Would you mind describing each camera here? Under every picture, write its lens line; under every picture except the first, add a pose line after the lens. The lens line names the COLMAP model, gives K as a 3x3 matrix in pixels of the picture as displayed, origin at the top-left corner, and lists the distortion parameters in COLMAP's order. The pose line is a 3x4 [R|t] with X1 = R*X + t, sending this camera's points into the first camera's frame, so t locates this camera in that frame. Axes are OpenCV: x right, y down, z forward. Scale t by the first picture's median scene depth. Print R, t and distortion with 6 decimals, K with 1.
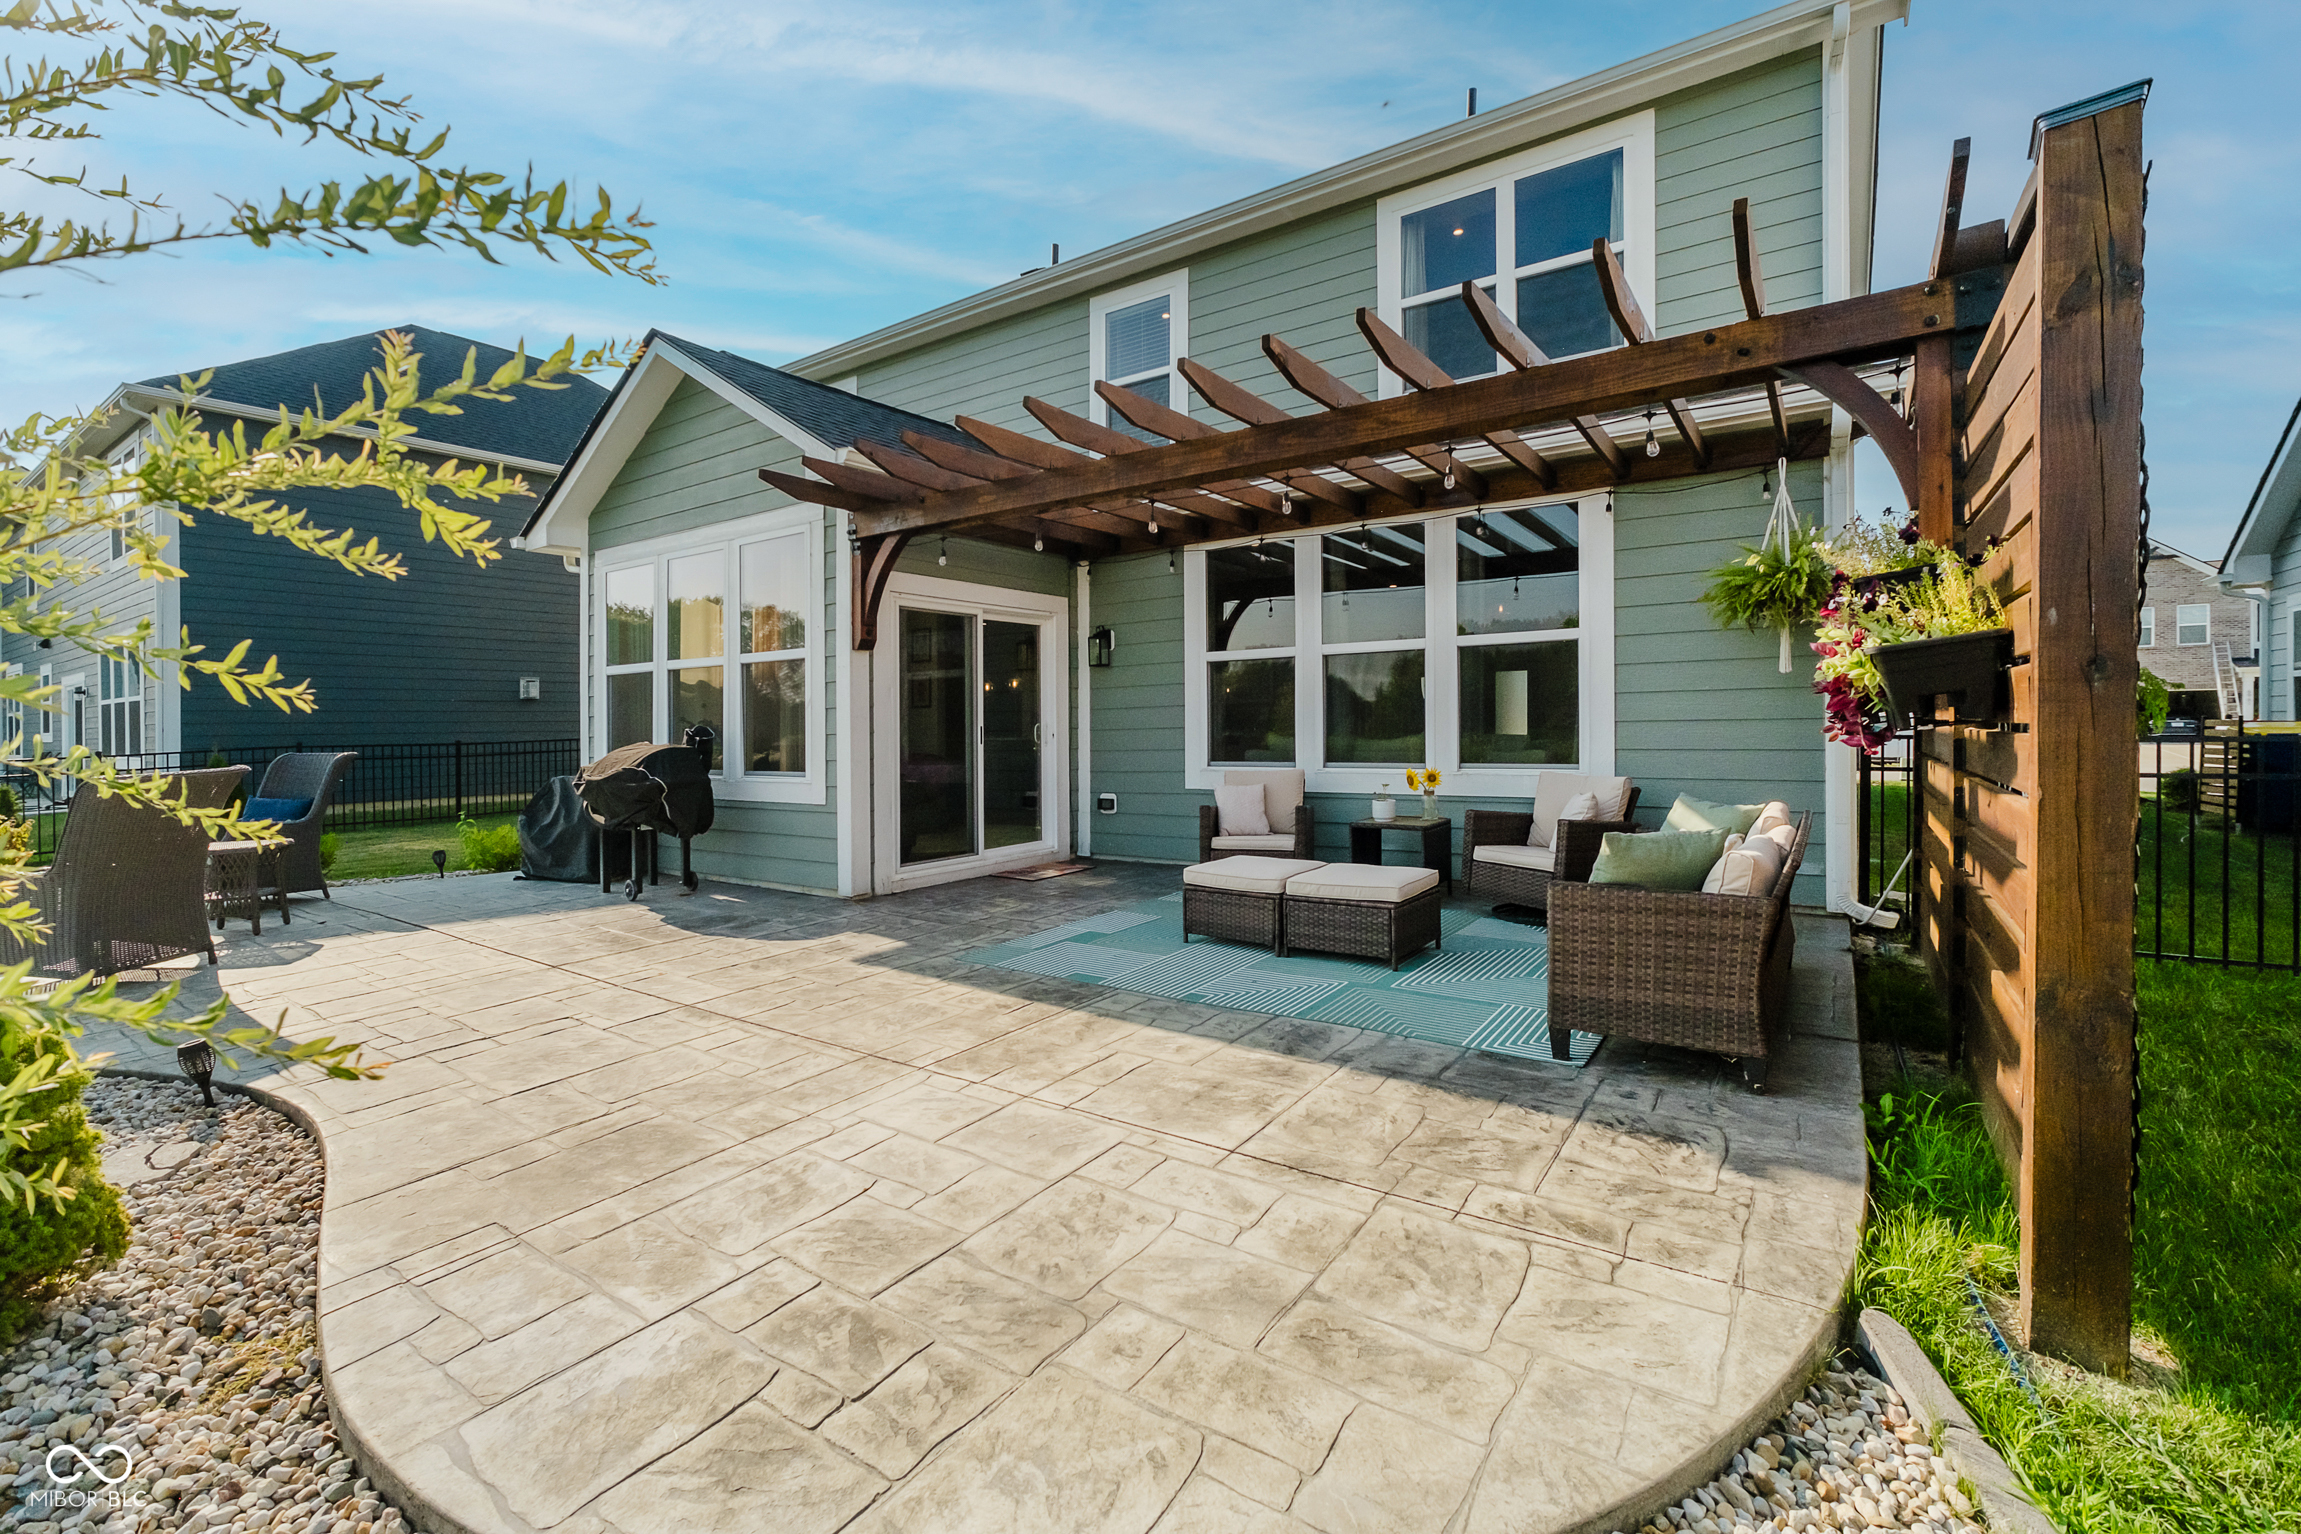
lens RADIAL K [[978.4, 0, 1153.9], [0, 978.4, 755.5], [0, 0, 1]] dist [-0.034519, 0.011636]
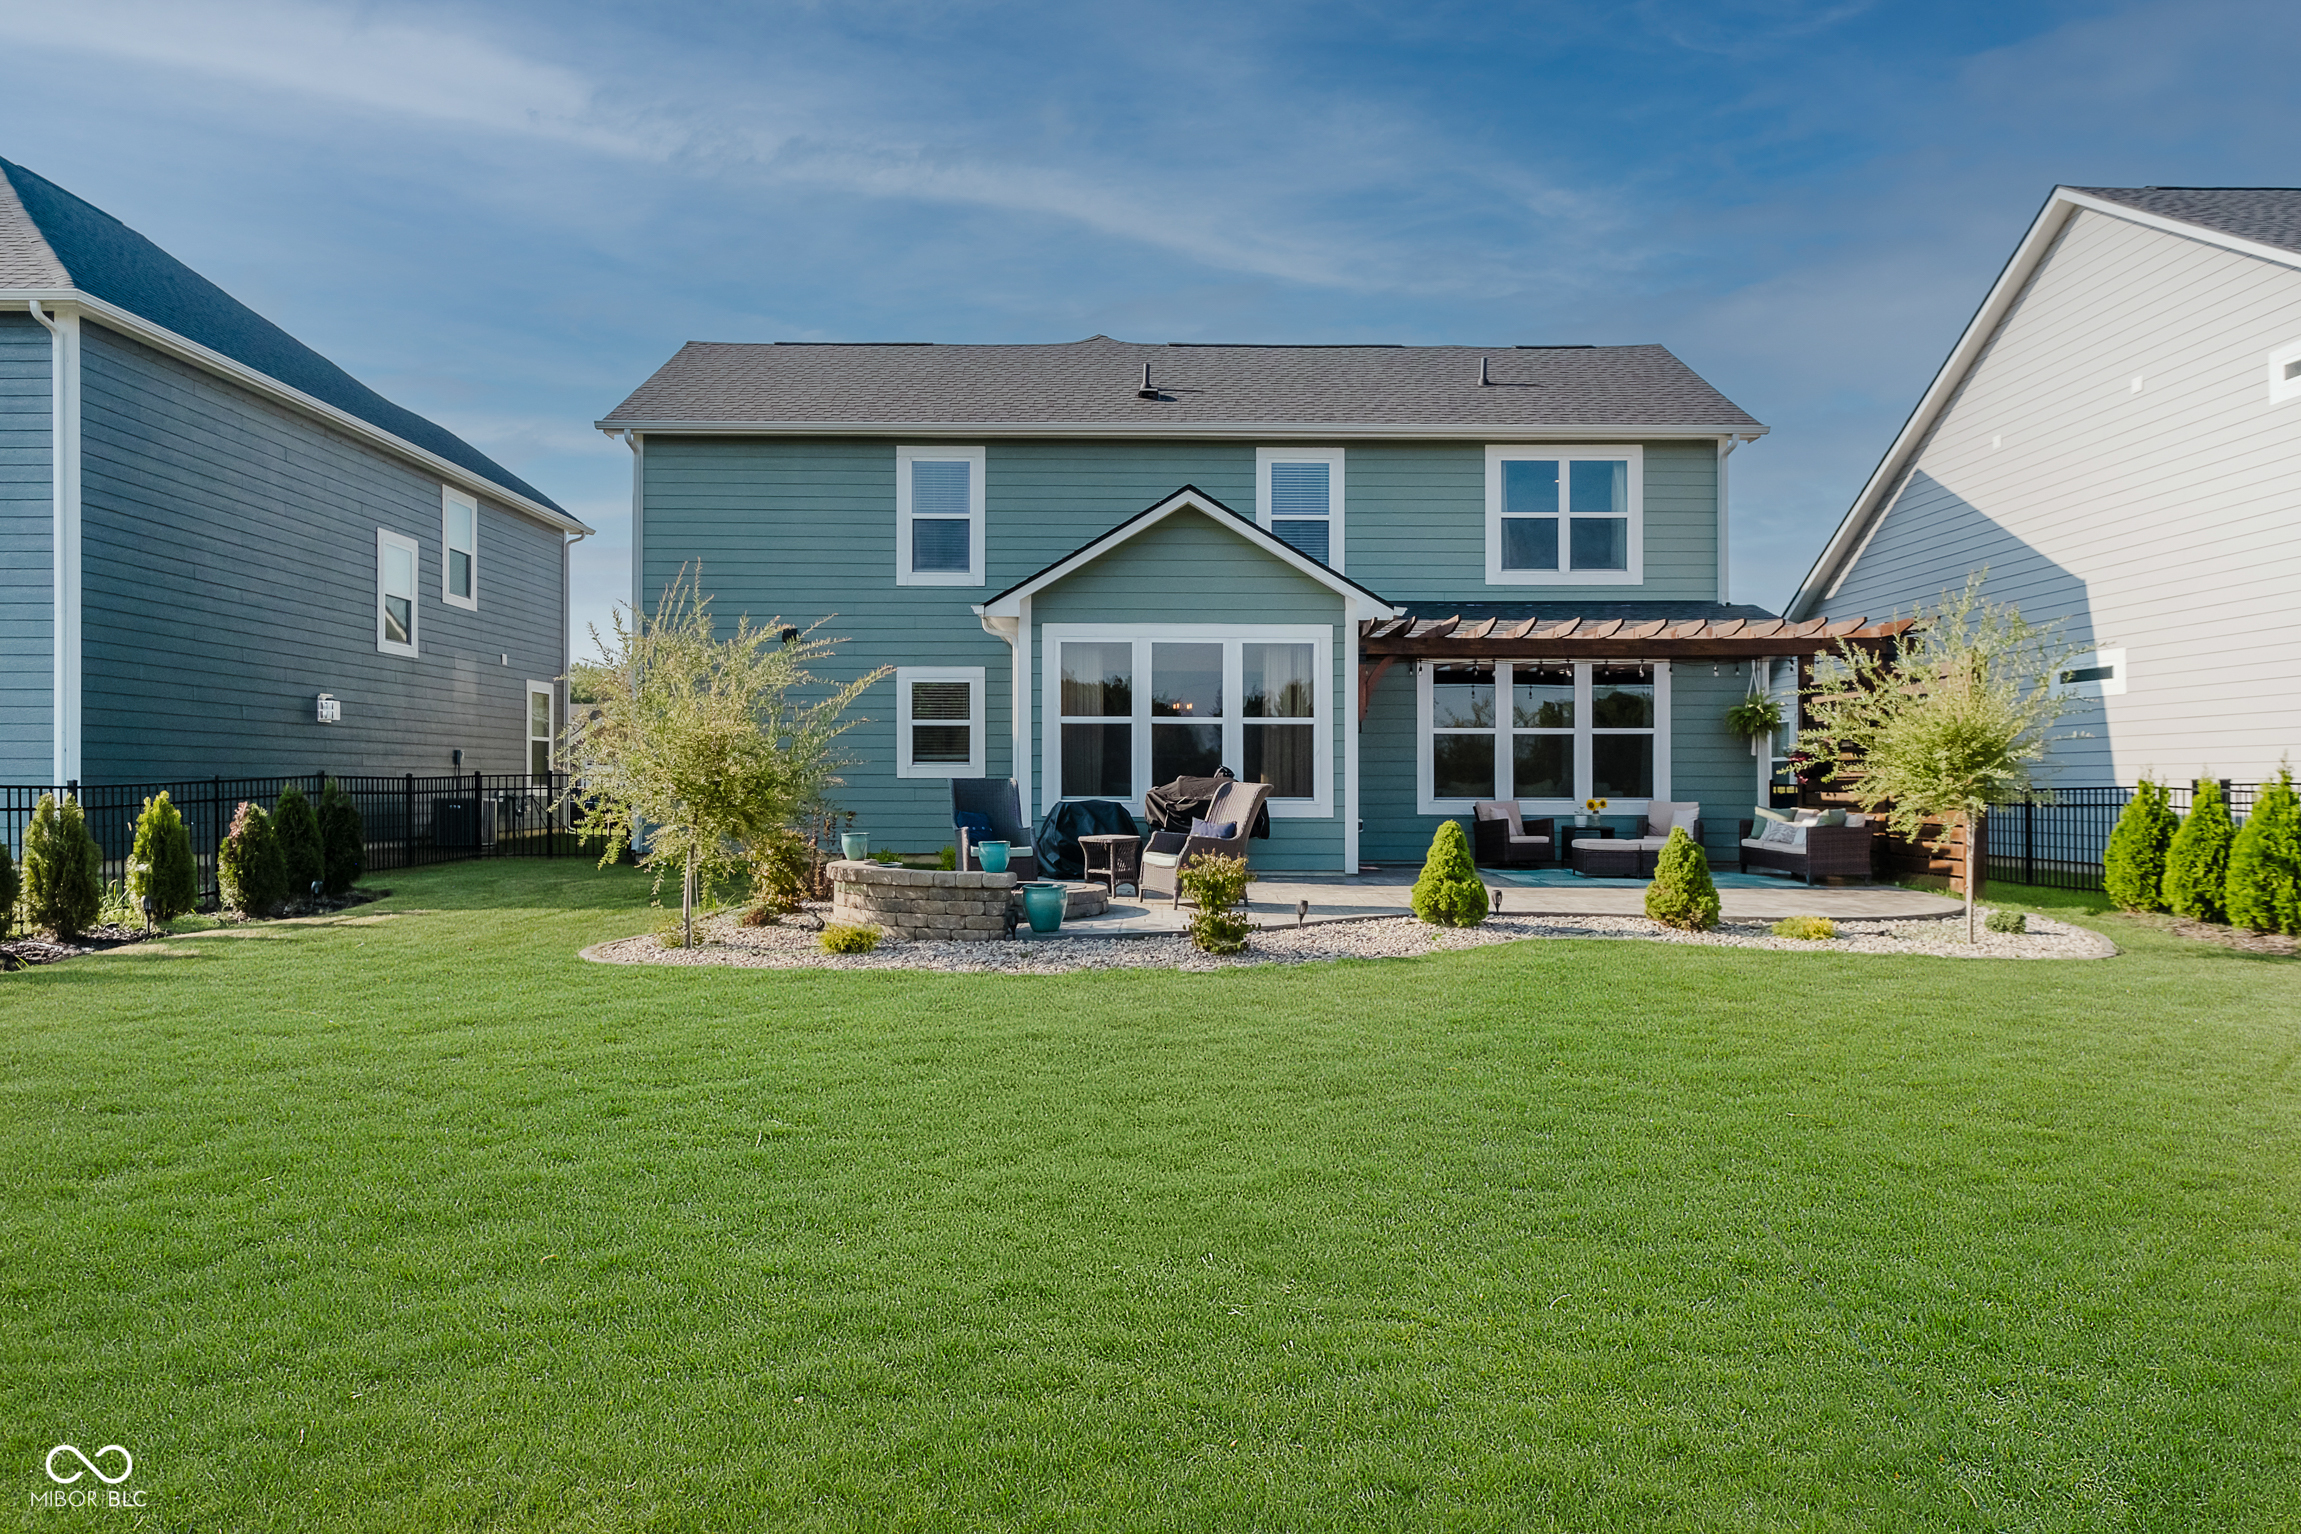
lens RADIAL K [[1463.6, 0, 1150.5], [0, 1463.6, 767.0], [0, 0, 1]] dist [0.002600, 0.000319]
pose [[0.832495, 0.028045, 0.553323, -1.648191], [0.000089, 0.998711, -0.050754, 0.077642], [-0.554033, 0.042302, 0.831419, -0.715701]]
